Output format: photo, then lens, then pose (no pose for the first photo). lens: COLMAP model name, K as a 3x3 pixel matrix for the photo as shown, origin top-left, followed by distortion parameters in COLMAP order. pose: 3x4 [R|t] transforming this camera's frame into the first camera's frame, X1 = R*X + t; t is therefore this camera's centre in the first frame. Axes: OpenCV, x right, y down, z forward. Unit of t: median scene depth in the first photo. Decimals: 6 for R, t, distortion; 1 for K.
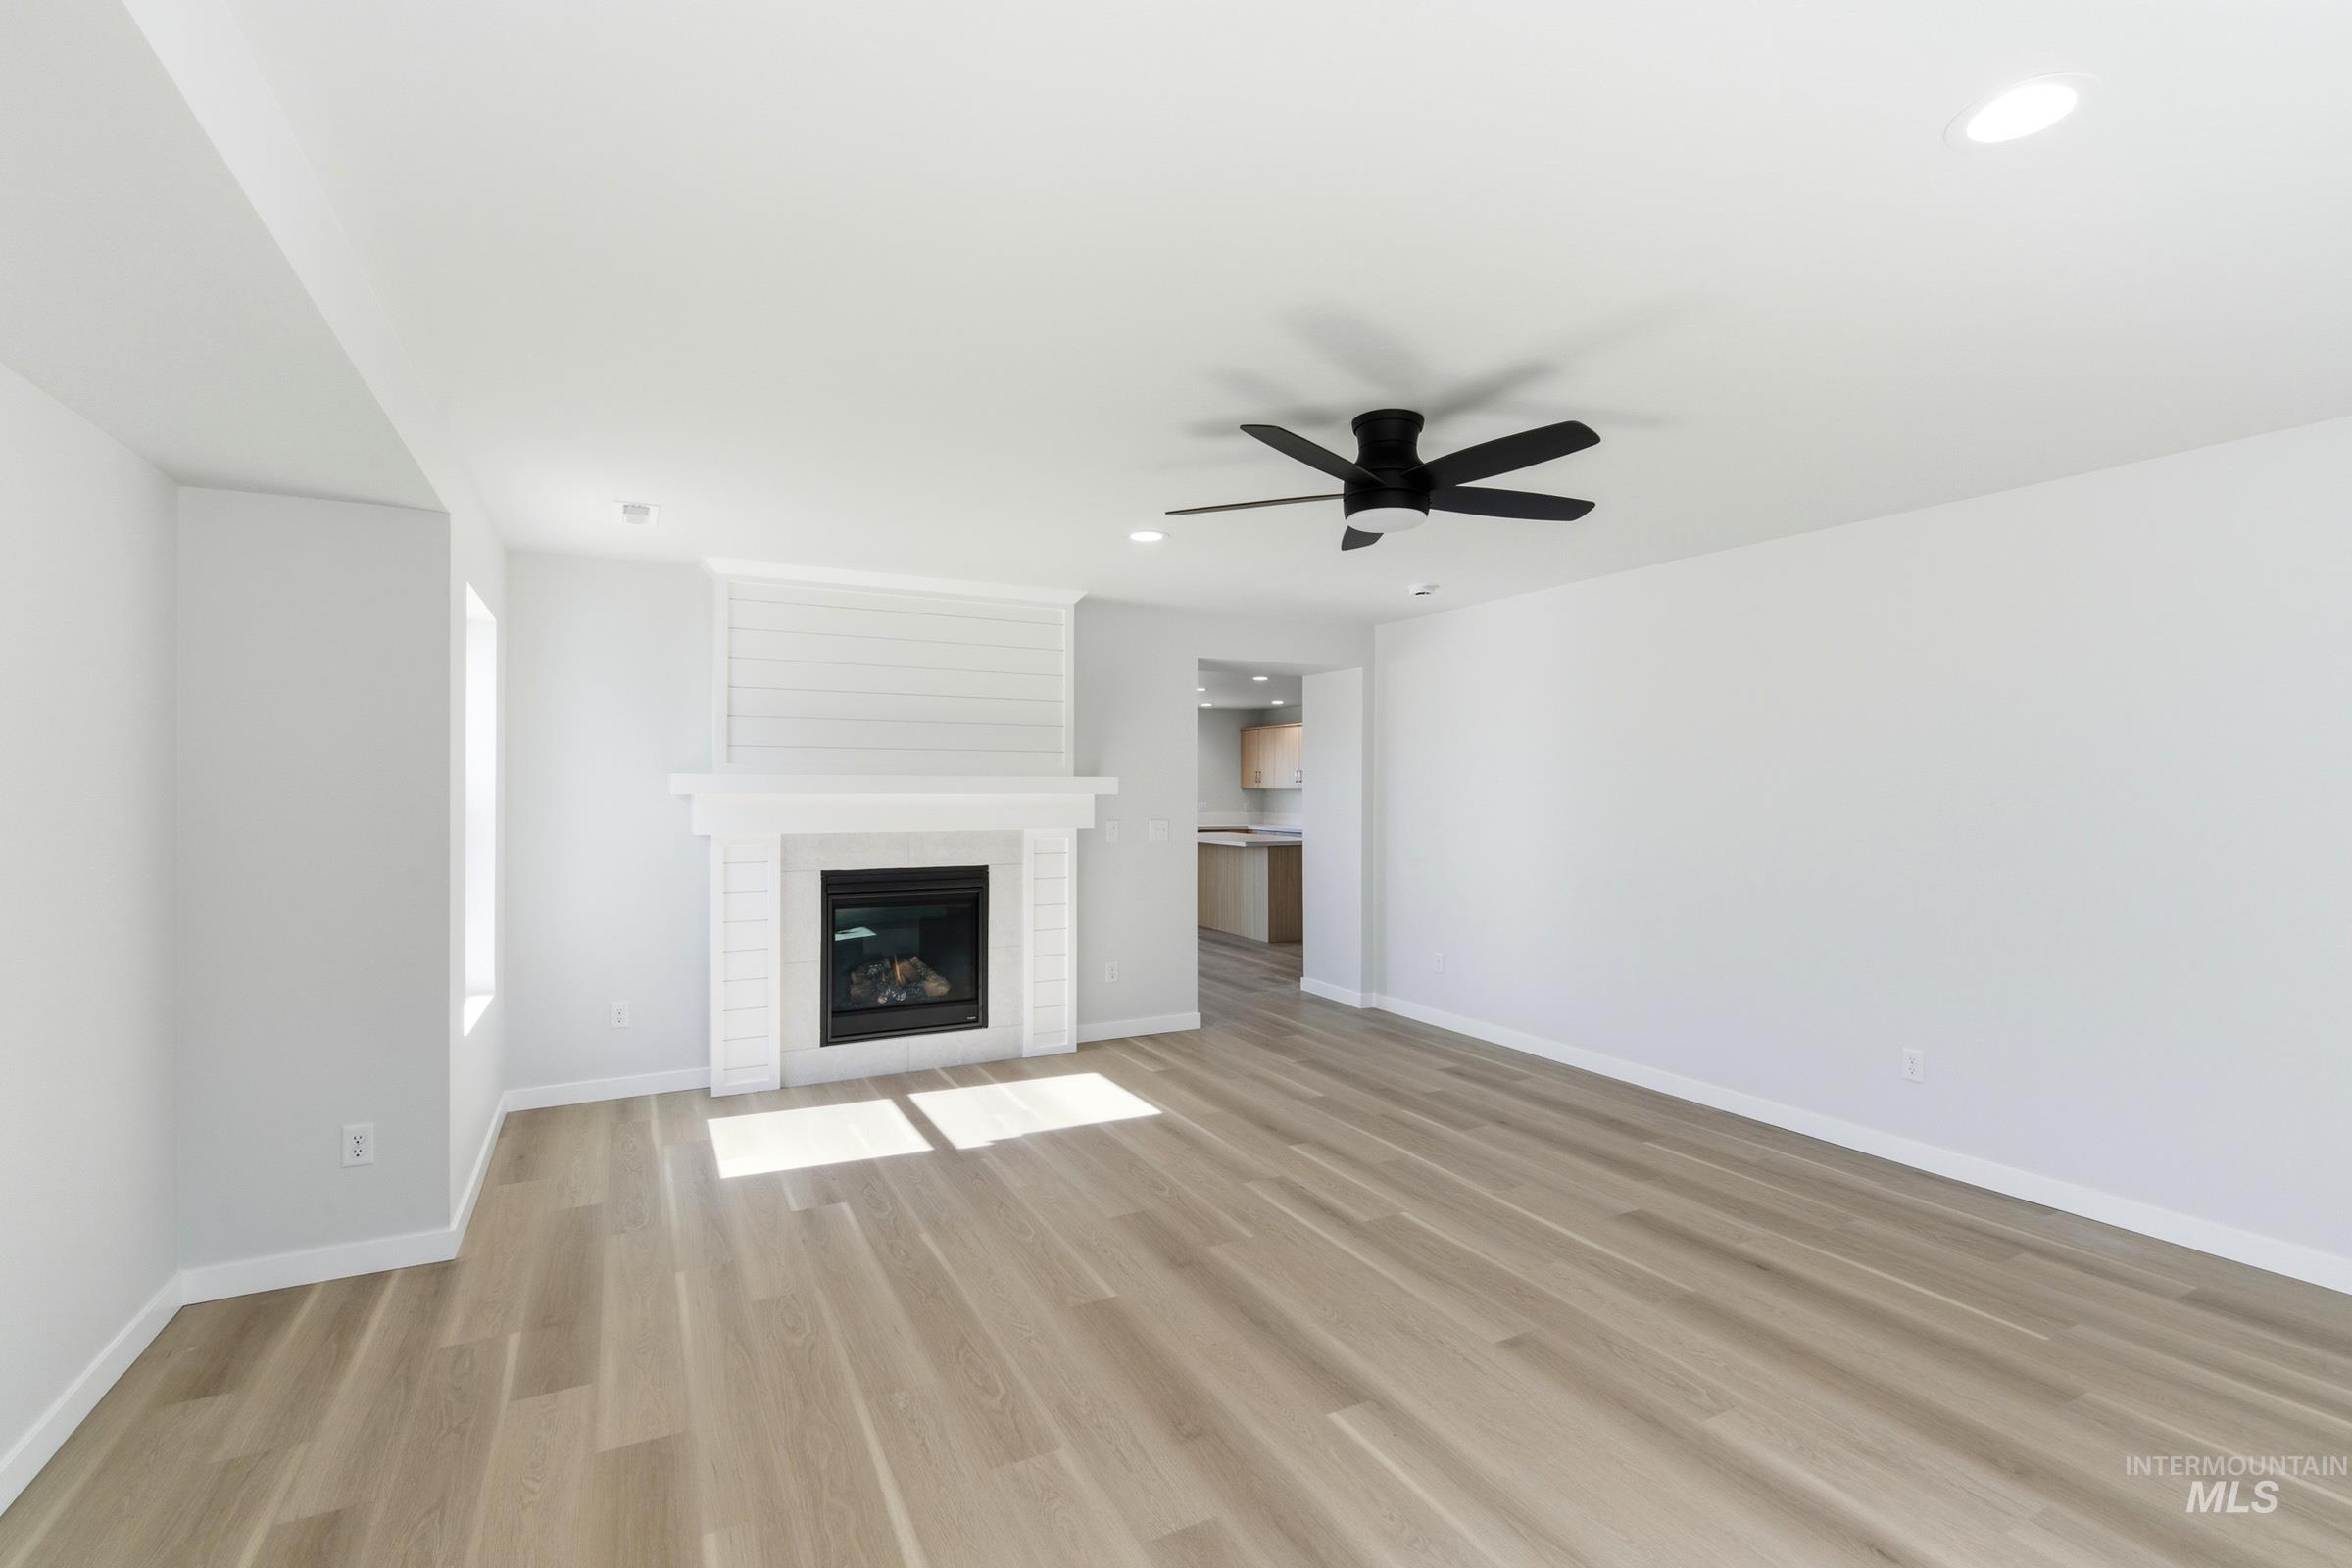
lens RADIAL K [[1054.3, 0, 1190.8], [0, 1054.3, 787.8], [0, 0, 1]] dist [0.000733, -0.000442]
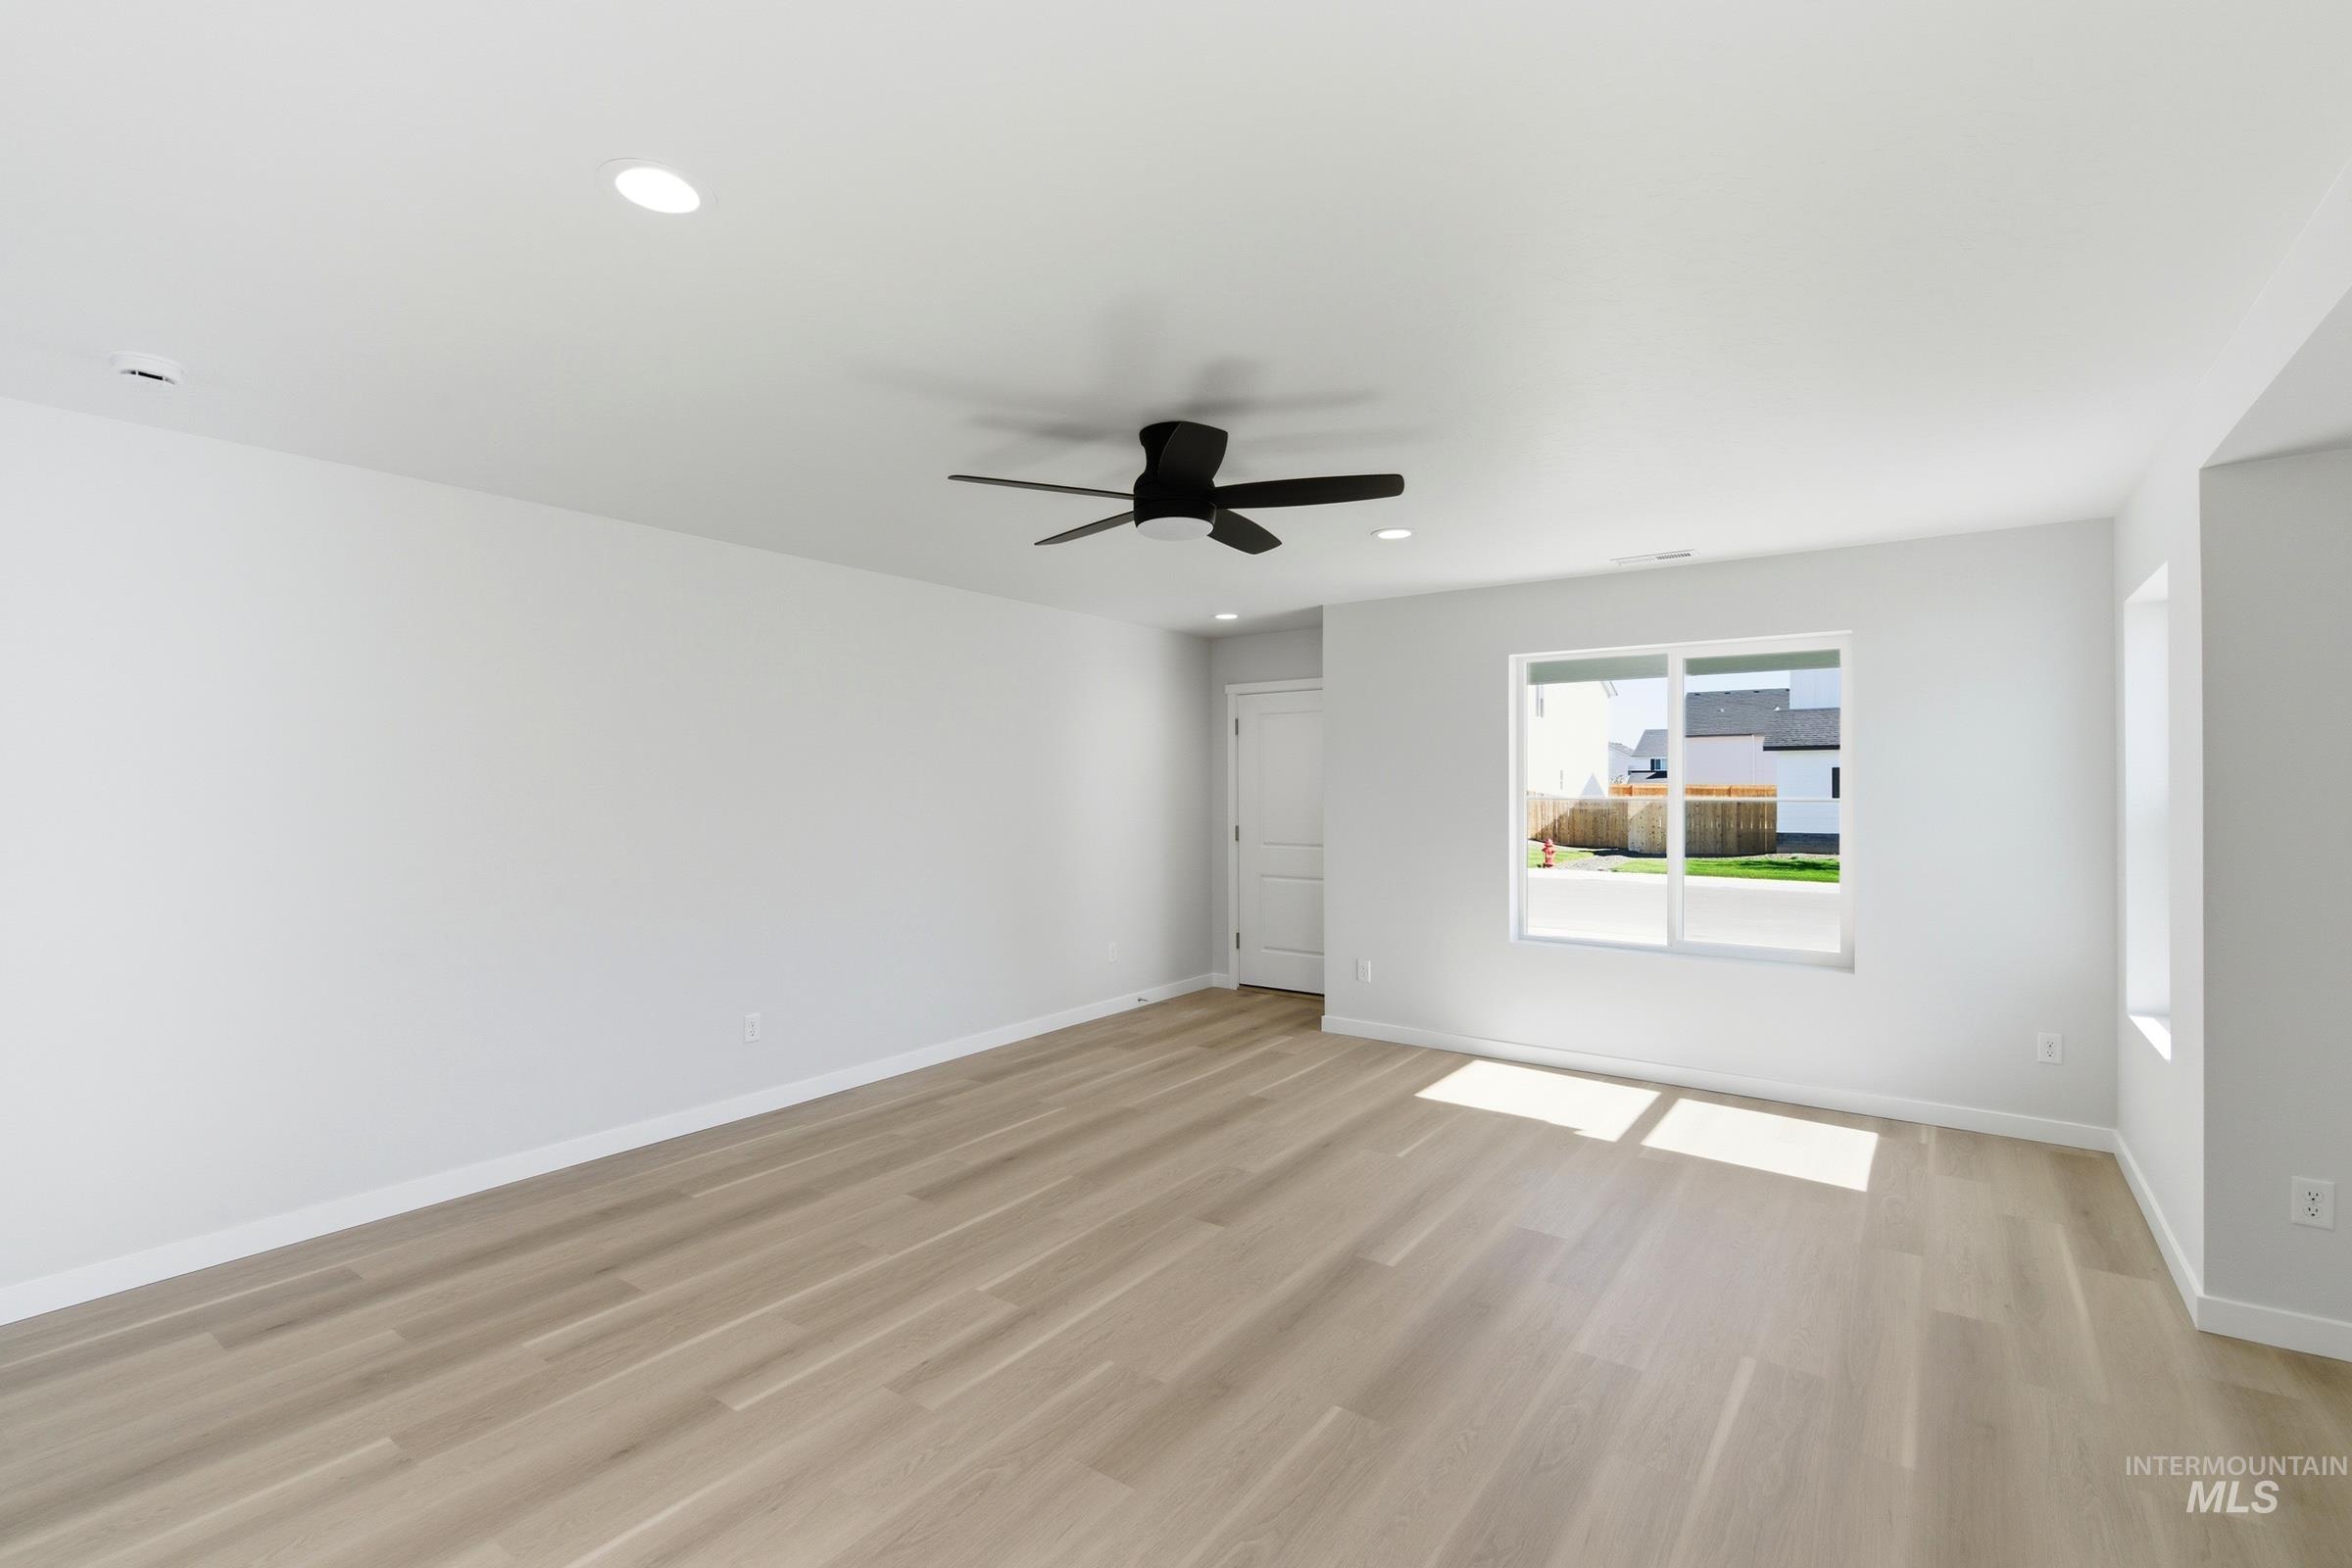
lens RADIAL K [[1054.3, 0, 1200.5], [0, 1054.3, 800.6], [0, 0, 1]] dist [0.000733, -0.000442]
pose [[-0.453254, -0.010417, 0.891321, -0.512466], [0.001312, 0.999923, 0.012353, 0.003490], [-0.891381, 0.006768, -0.453205, 1.006709]]
